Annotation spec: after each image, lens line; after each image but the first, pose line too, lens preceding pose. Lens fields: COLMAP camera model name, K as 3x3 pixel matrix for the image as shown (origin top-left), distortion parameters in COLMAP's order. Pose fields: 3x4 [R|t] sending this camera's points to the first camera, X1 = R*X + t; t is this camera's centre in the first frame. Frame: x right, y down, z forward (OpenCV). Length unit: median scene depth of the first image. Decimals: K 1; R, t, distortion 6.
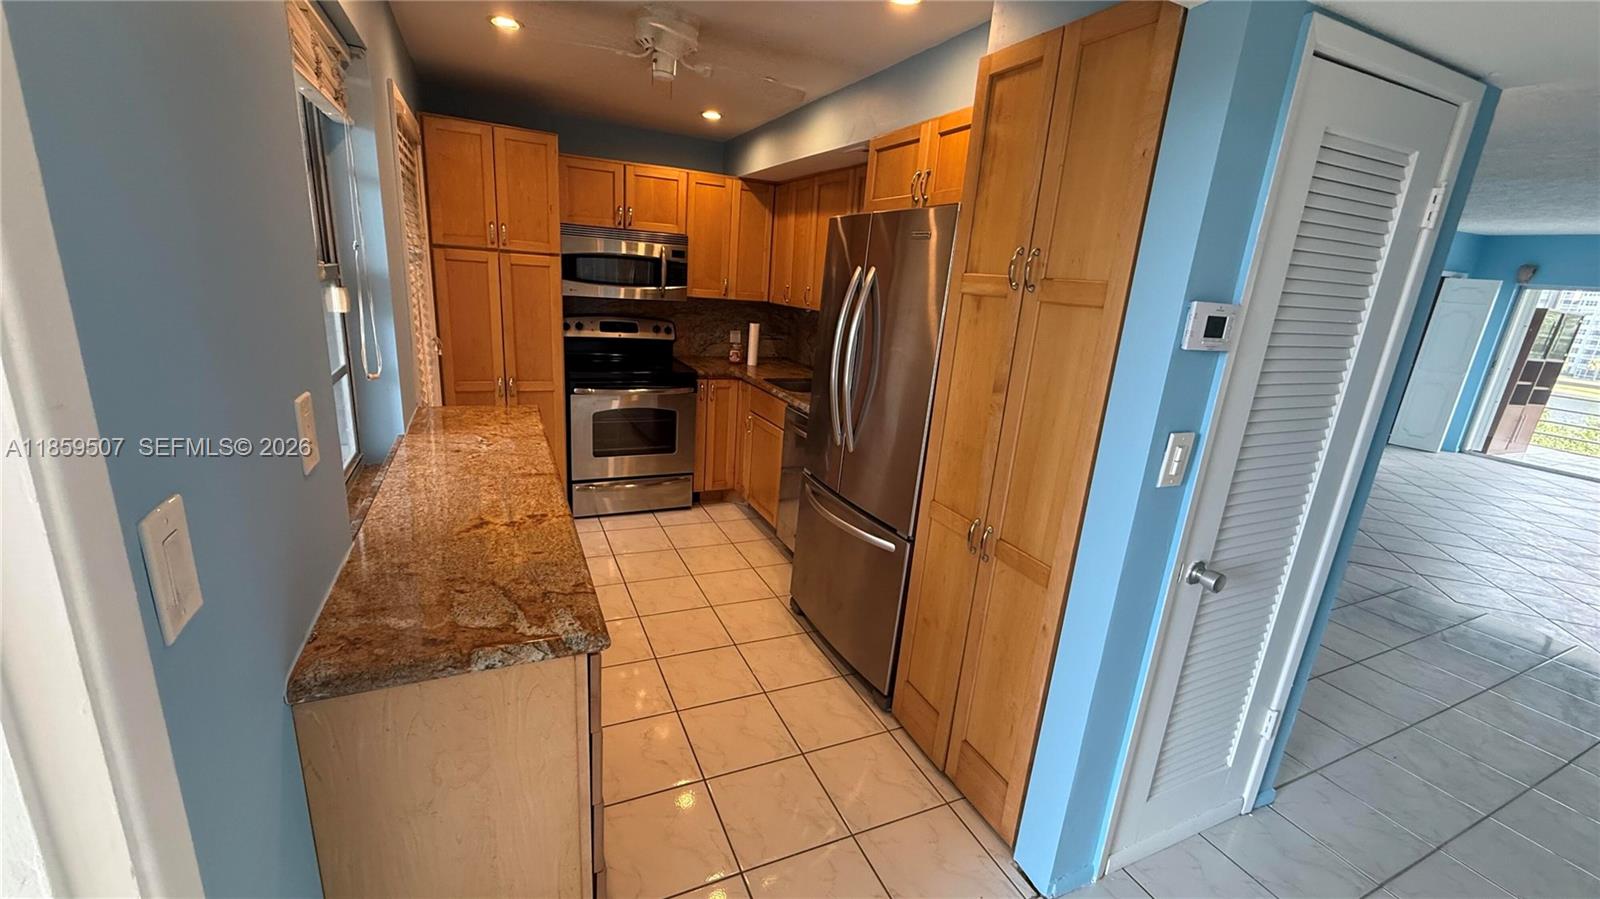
lens RADIAL K [[638.3, 0, 802.3], [0, 638.3, 449.2], [0, 0, 1]] dist [-0.000033, 0.000407]
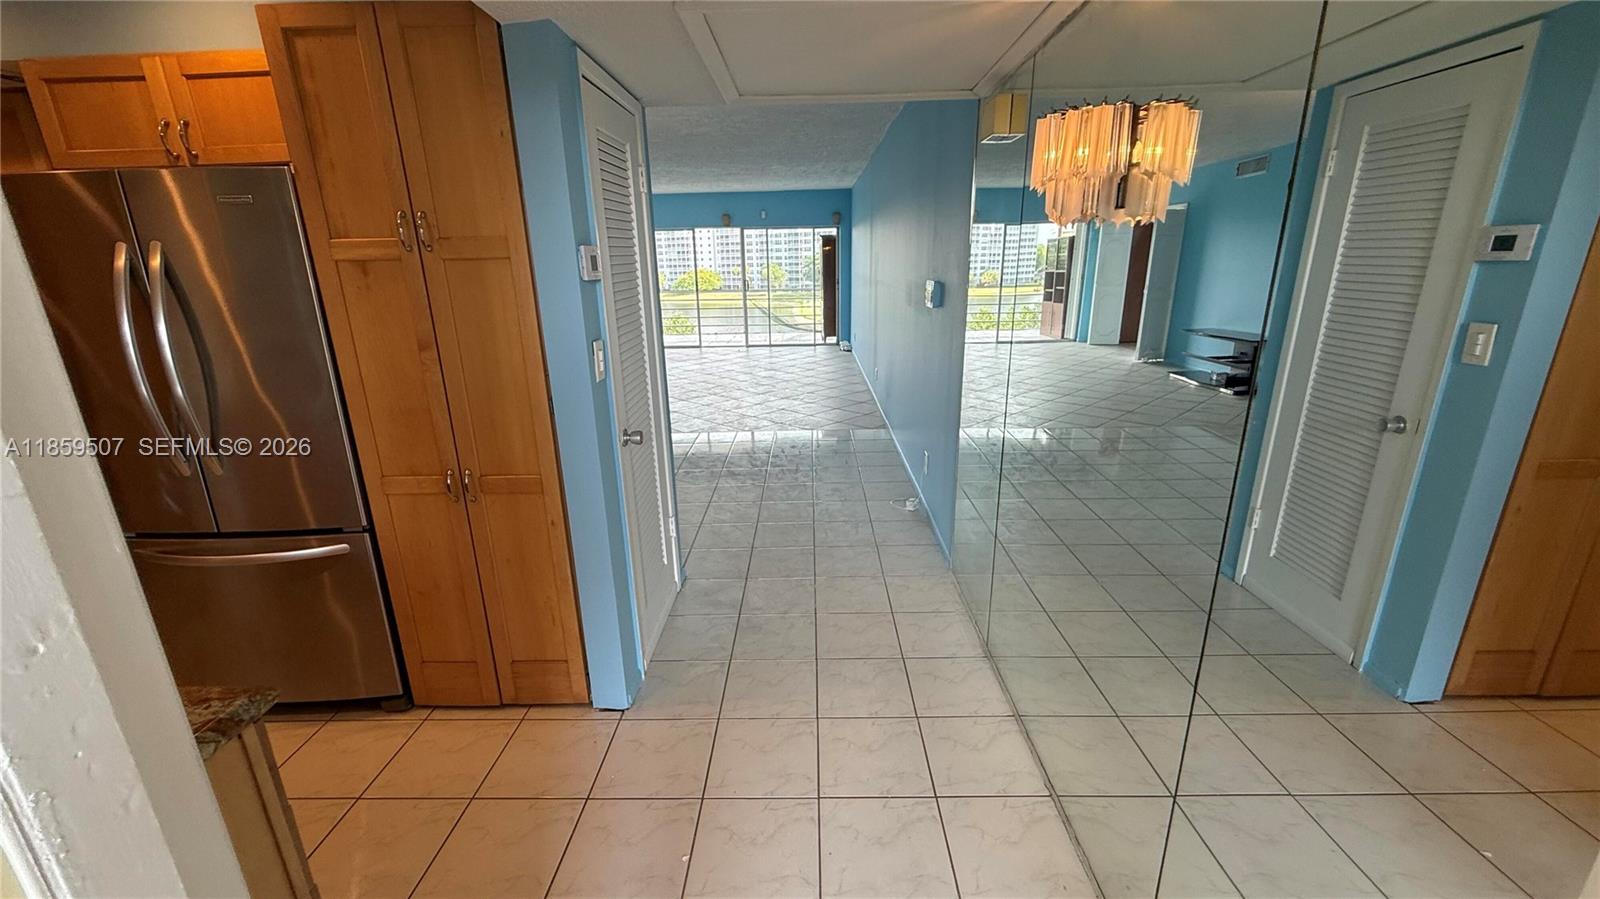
lens RADIAL K [[638.3, 0, 802.3], [0, 638.3, 449.2], [0, 0, 1]] dist [-0.000033, 0.000407]
pose [[0.429835, -0.338077, 0.837225, -0.147409], [0.290186, 0.929786, 0.226471, 0.002741], [-0.855005, 0.145605, 0.497760, -0.017452]]
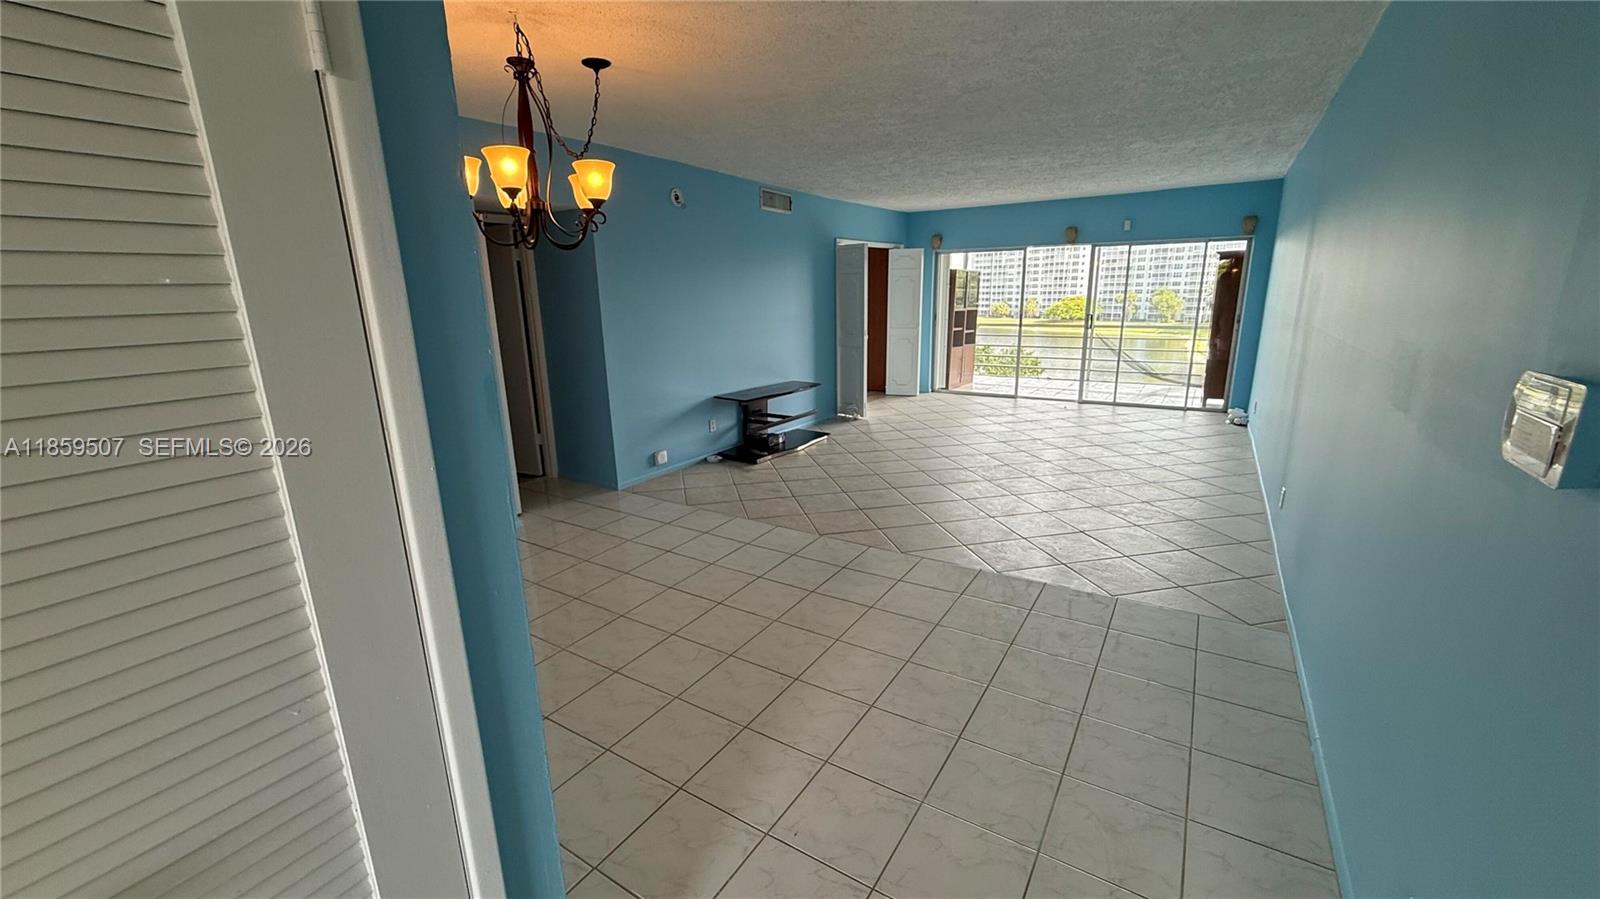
lens RADIAL K [[638.3, 0, 802.3], [0, 638.3, 449.2], [0, 0, 1]] dist [-0.000033, 0.000407]
pose [[0.837762, -0.216871, 0.501121, 0.372271], [0.222102, 0.973735, 0.050100, -0.008295], [-0.498824, 0.069328, 0.863926, 0.165297]]
